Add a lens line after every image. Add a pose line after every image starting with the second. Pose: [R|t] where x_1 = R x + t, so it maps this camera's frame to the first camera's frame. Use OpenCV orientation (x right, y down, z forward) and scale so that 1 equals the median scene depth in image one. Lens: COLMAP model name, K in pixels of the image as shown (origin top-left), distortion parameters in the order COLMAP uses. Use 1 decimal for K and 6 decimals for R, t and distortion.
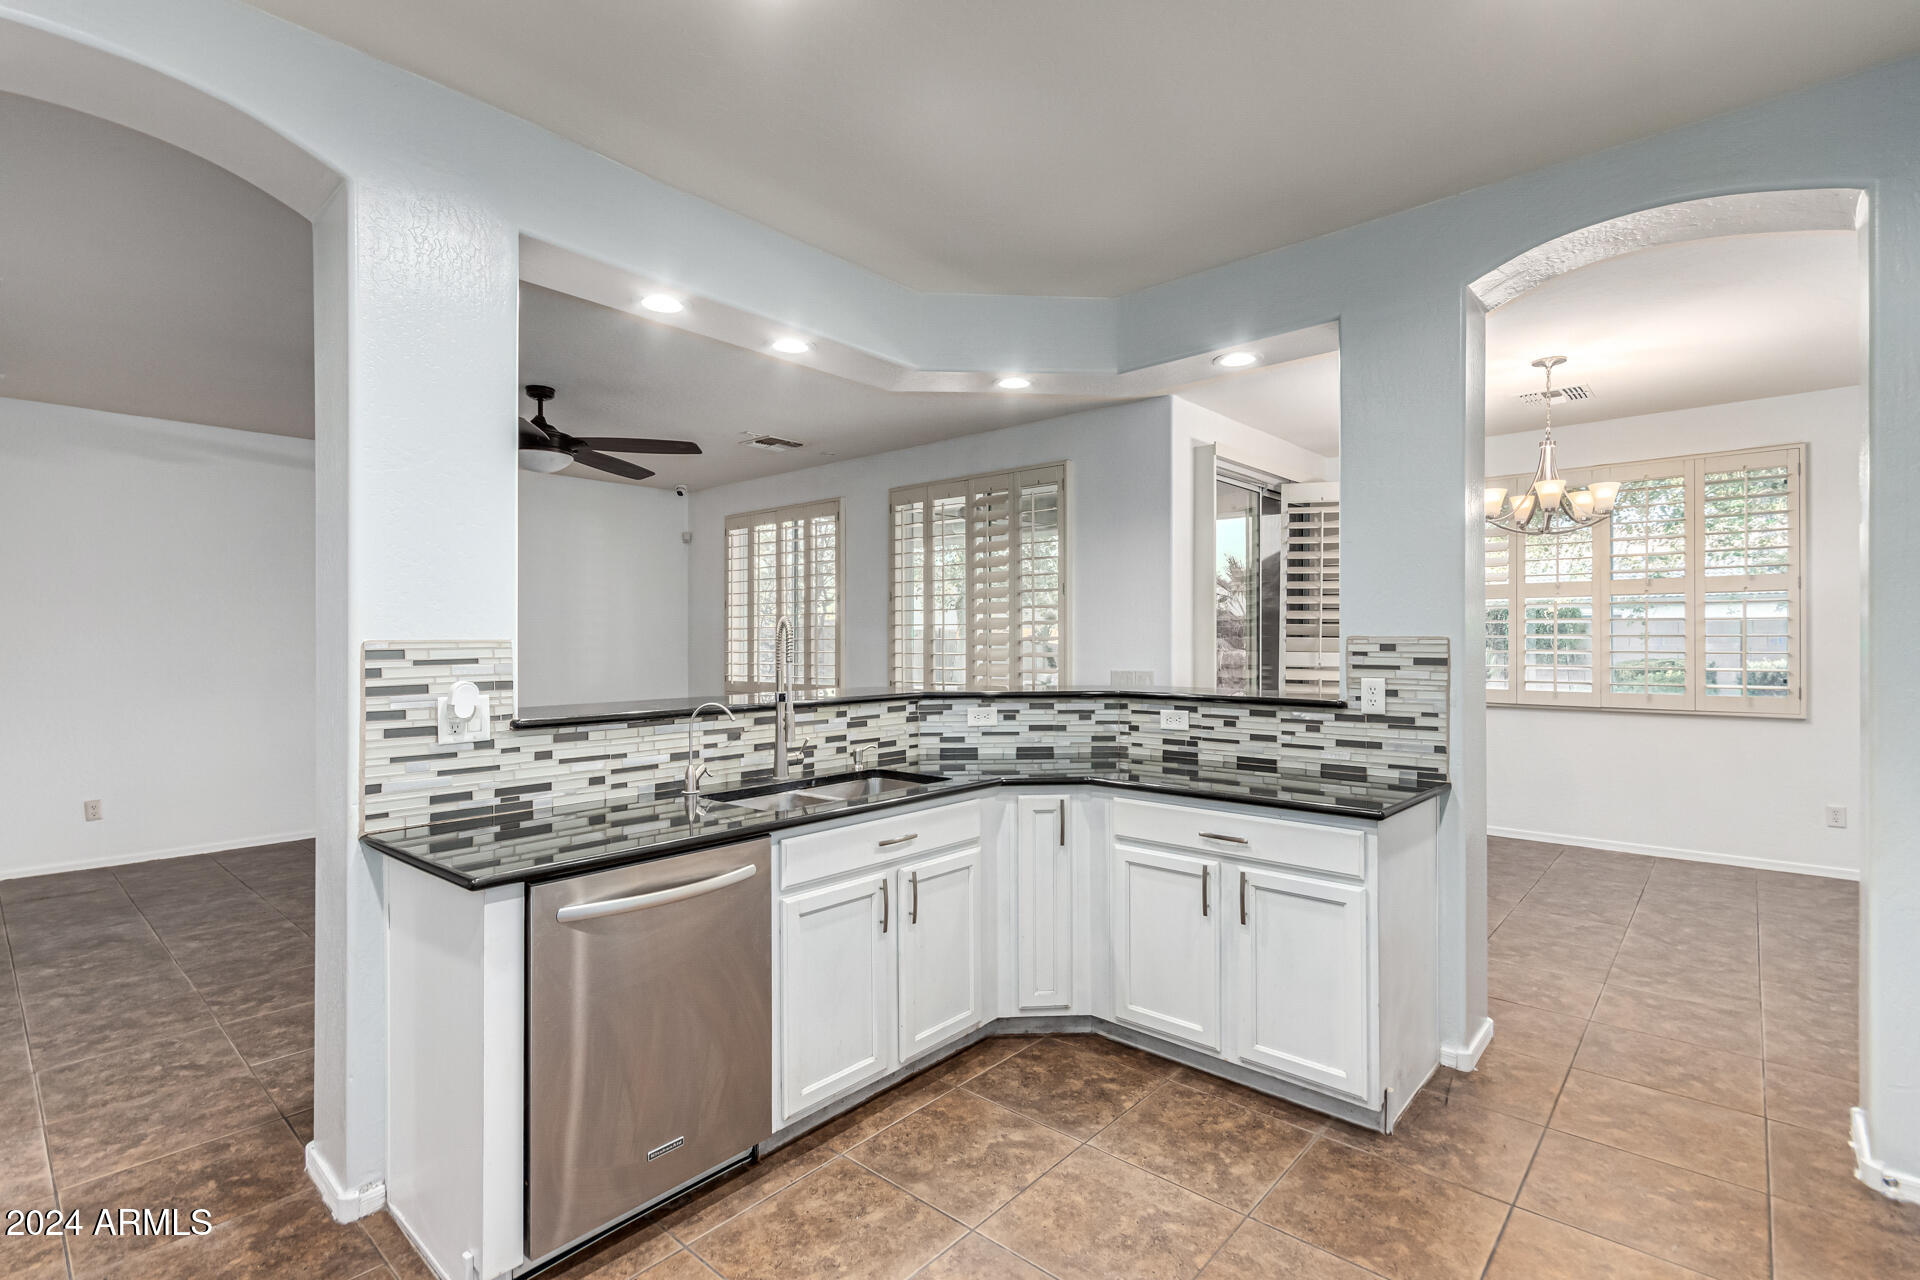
lens RADIAL K [[894.6, 0, 970.0], [0, 894.6, 629.9], [0, 0, 1]] dist [0.005523, -0.002129]
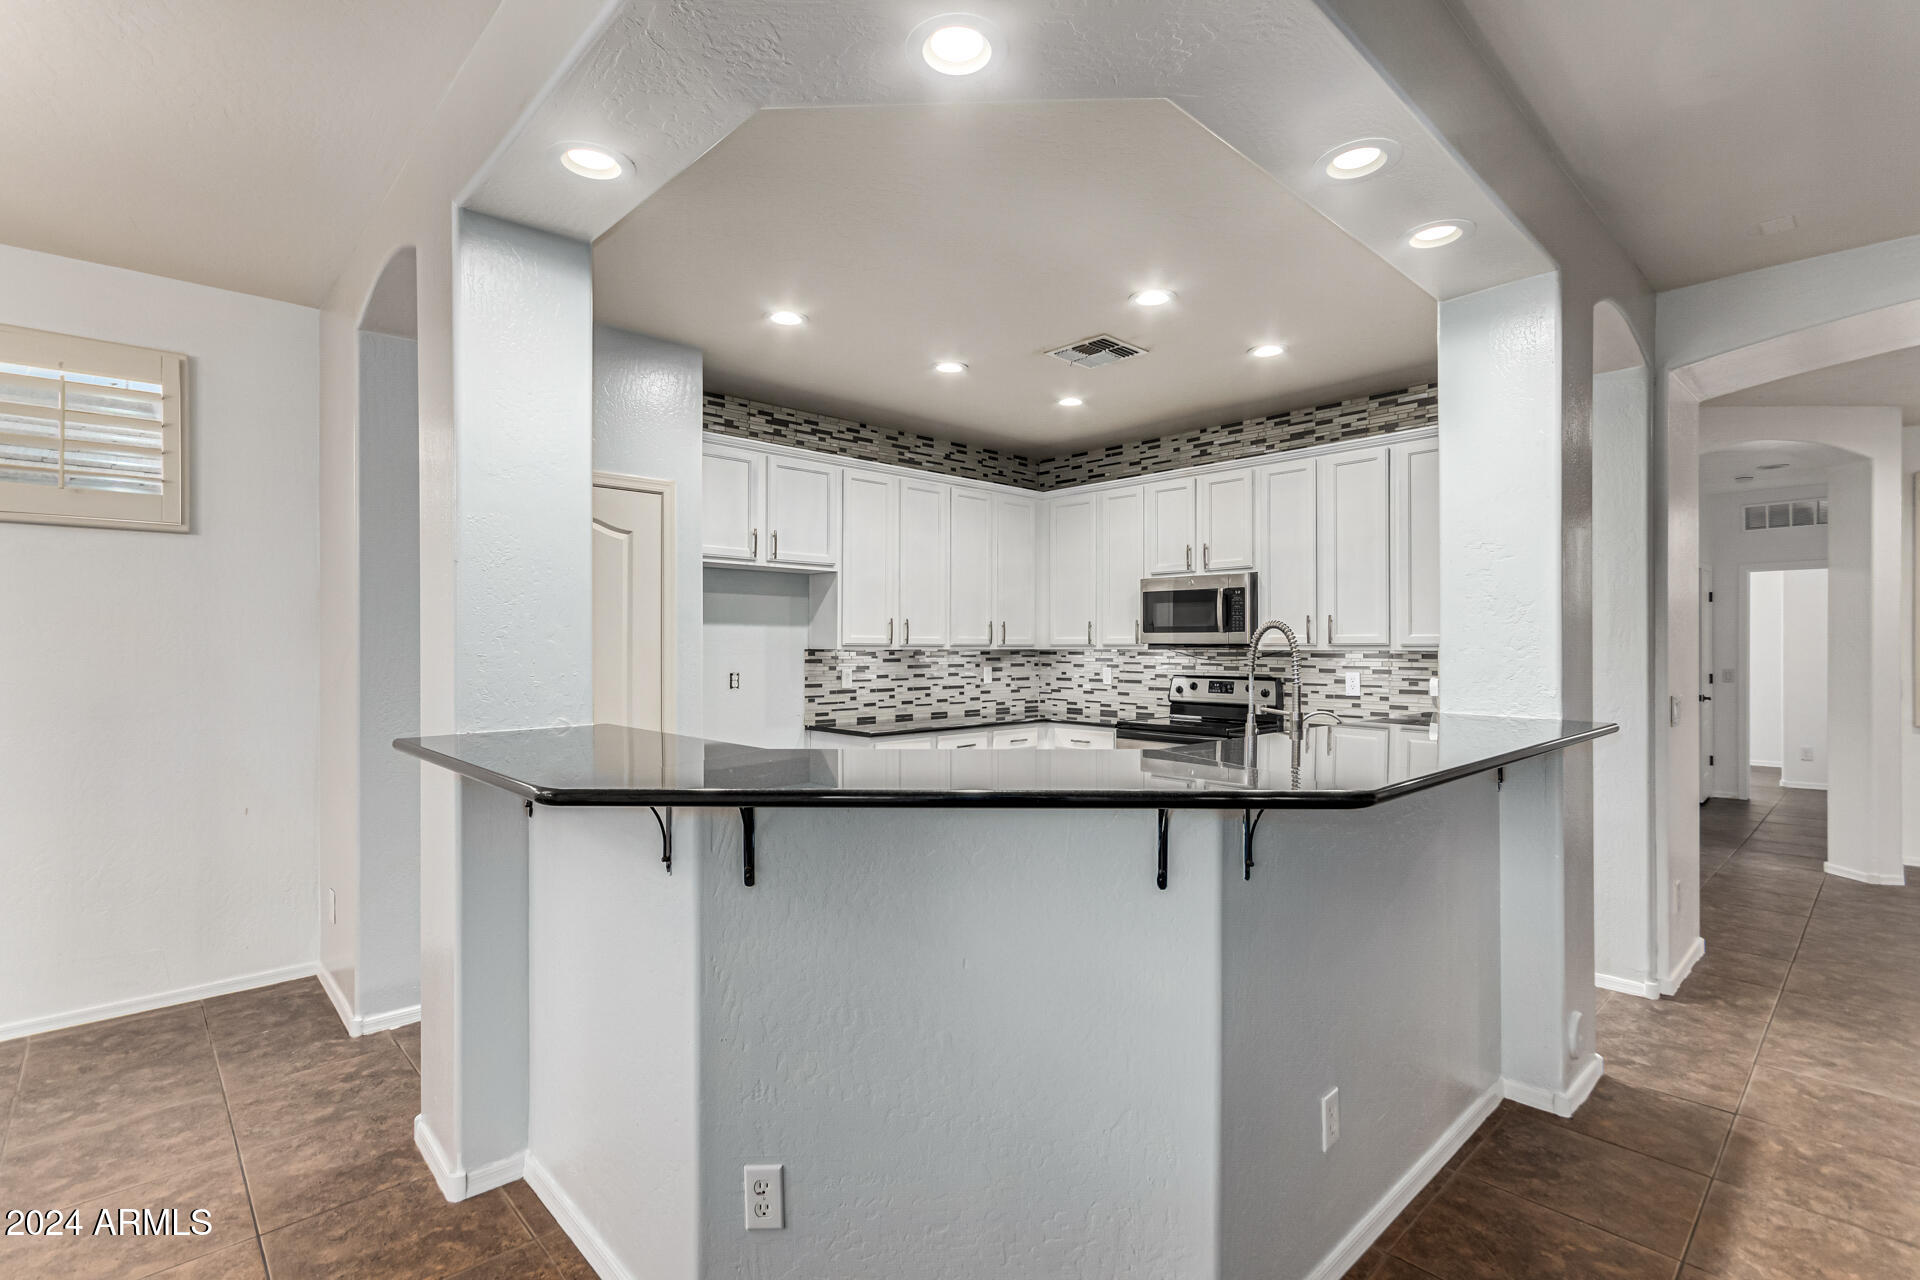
lens RADIAL K [[890.3, 0, 968.6], [0, 890.3, 645.1], [0, 0, 1]] dist [0.000806, 0.002428]
pose [[-0.995774, 0.003342, 0.091780, 0.007151], [0.002133, 0.999910, -0.013273, 0.015446], [-0.091816, -0.013021, -0.995691, 1.485027]]
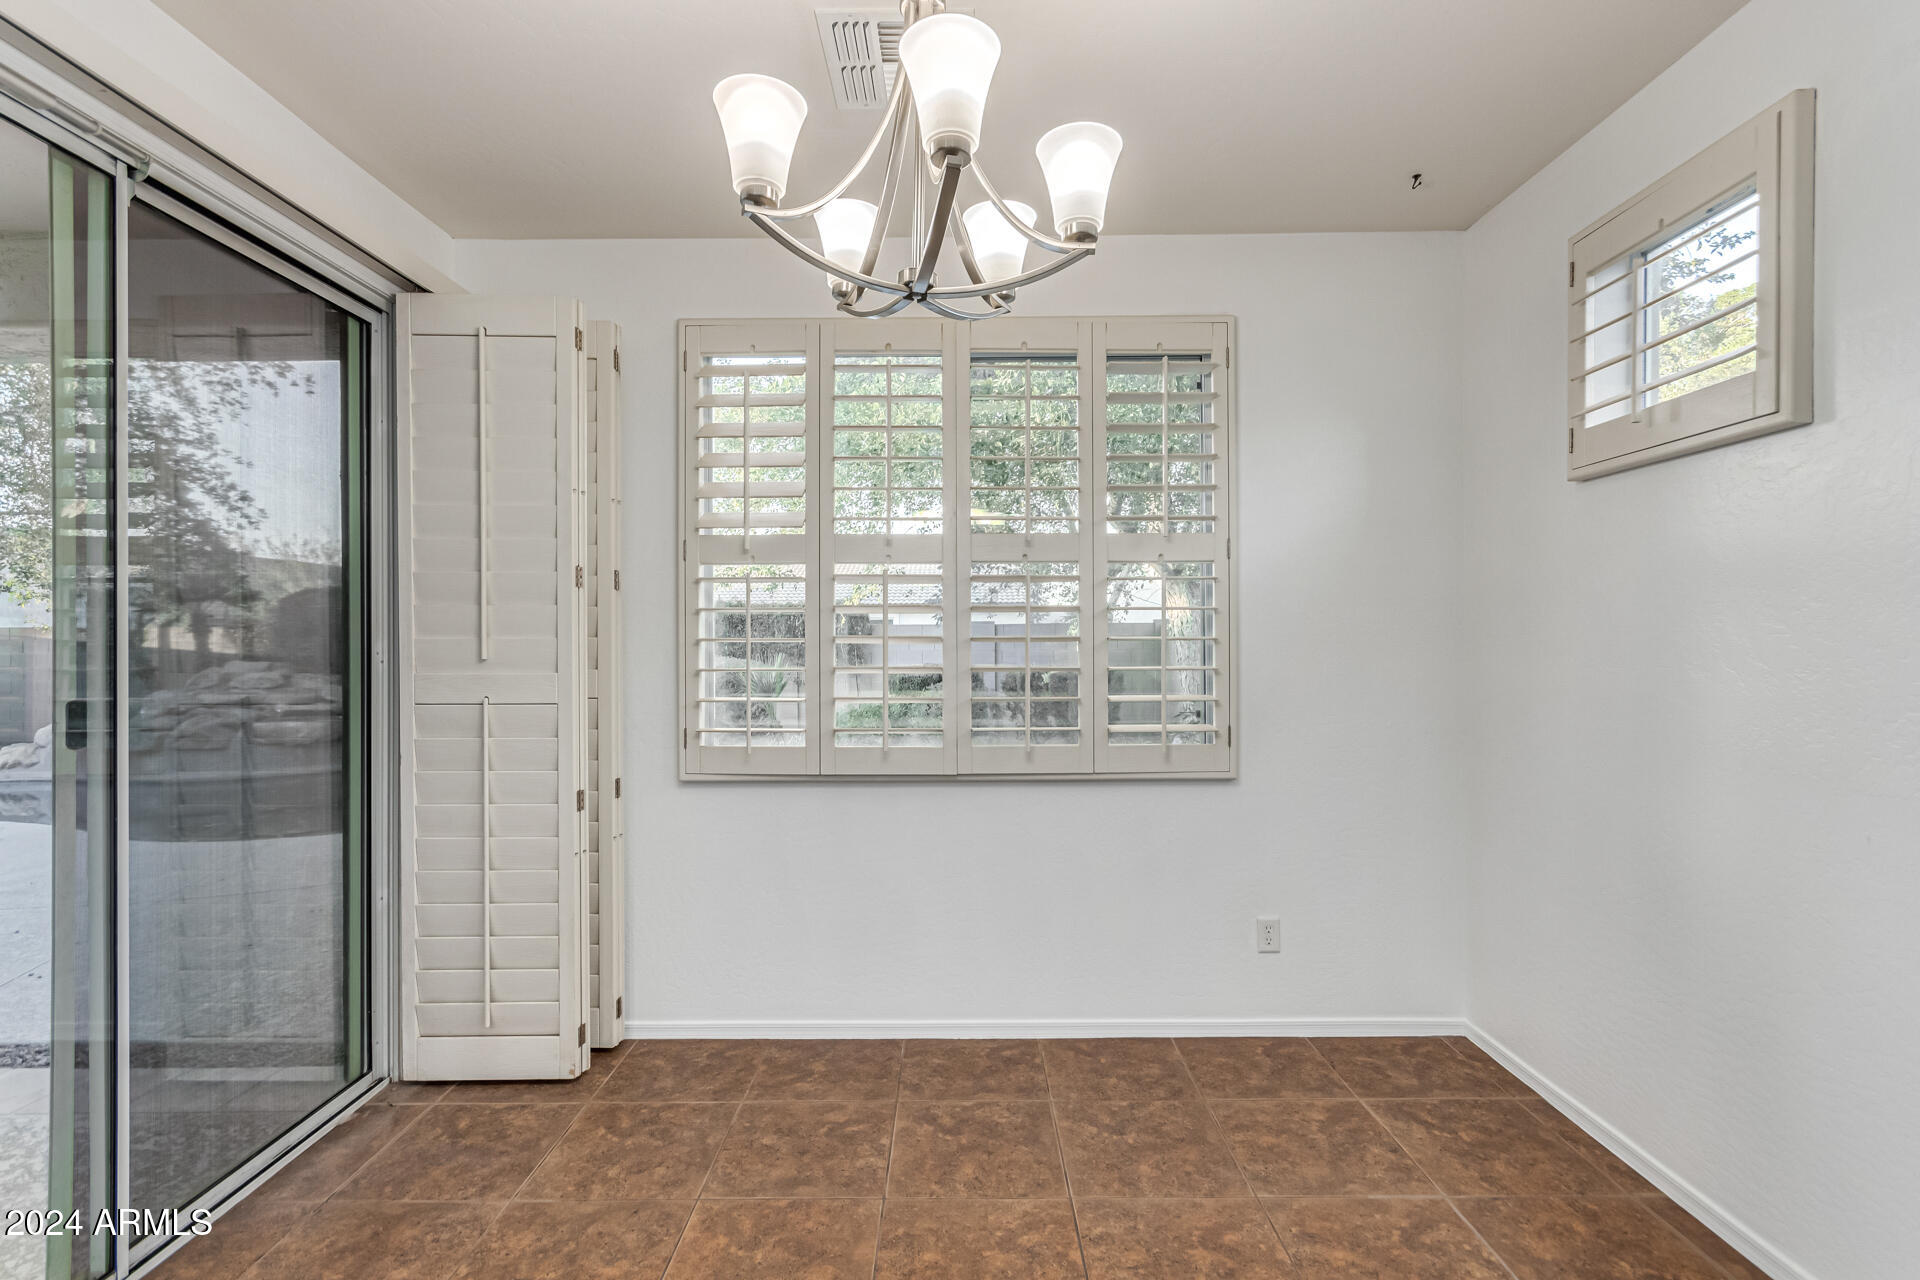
lens RADIAL K [[890.3, 0, 955.4], [0, 890.3, 653.6], [0, 0, 1]] dist [0.000806, 0.002428]
pose [[0.752539, -0.005428, 0.658526, 0.564411], [-0.004000, 0.999910, 0.012814, 0.012333], [-0.658536, -0.012277, 0.752449, 0.956613]]
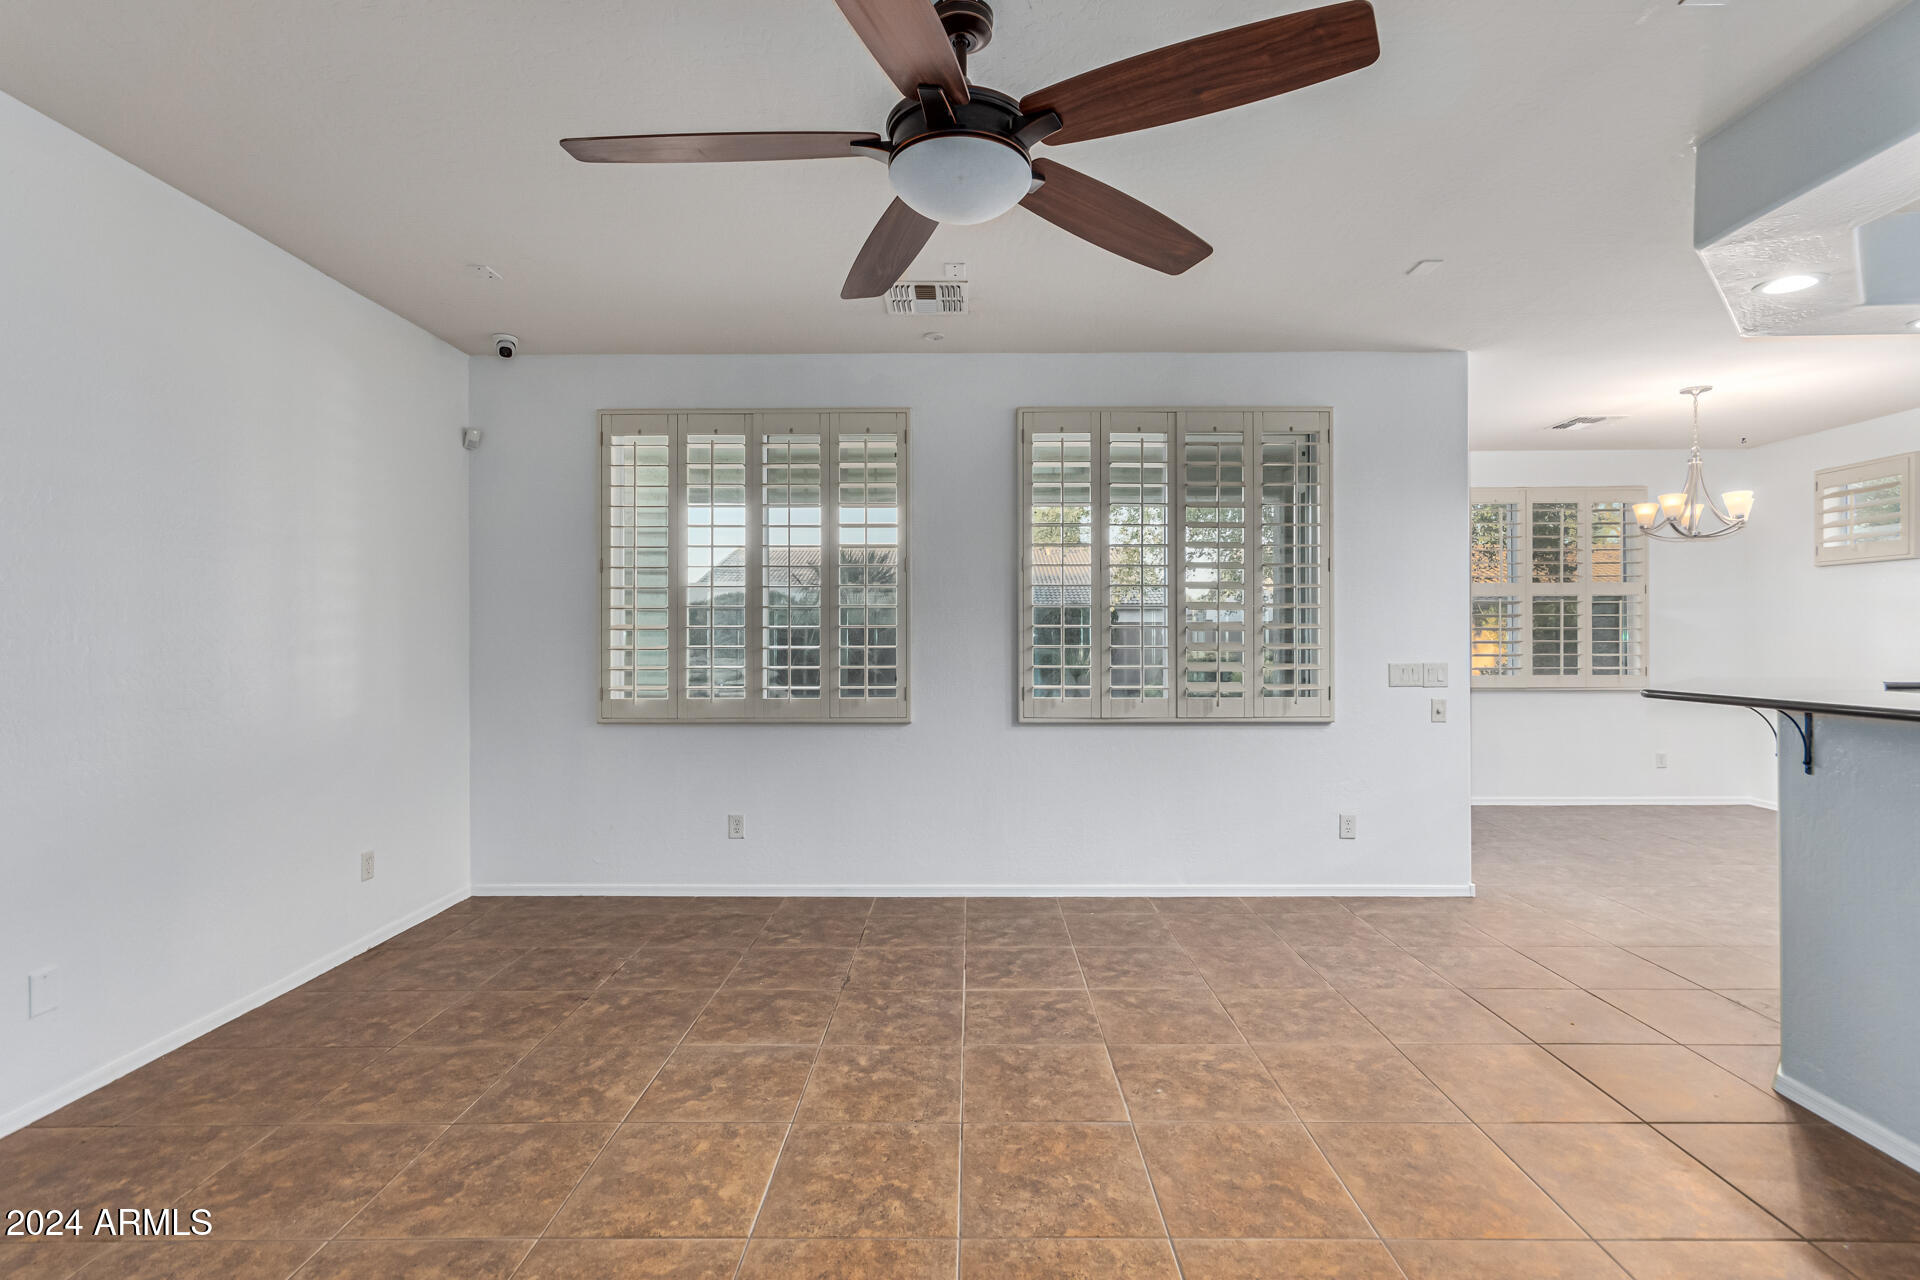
lens RADIAL K [[890.3, 0, 972.0], [0, 890.3, 642.5], [0, 0, 1]] dist [0.000806, 0.002428]
pose [[0.753028, 0.000284, 0.657988, -1.010892], [-0.009338, 0.999904, 0.010255, 0.031142], [-0.657922, -0.013867, 0.752958, 0.924763]]
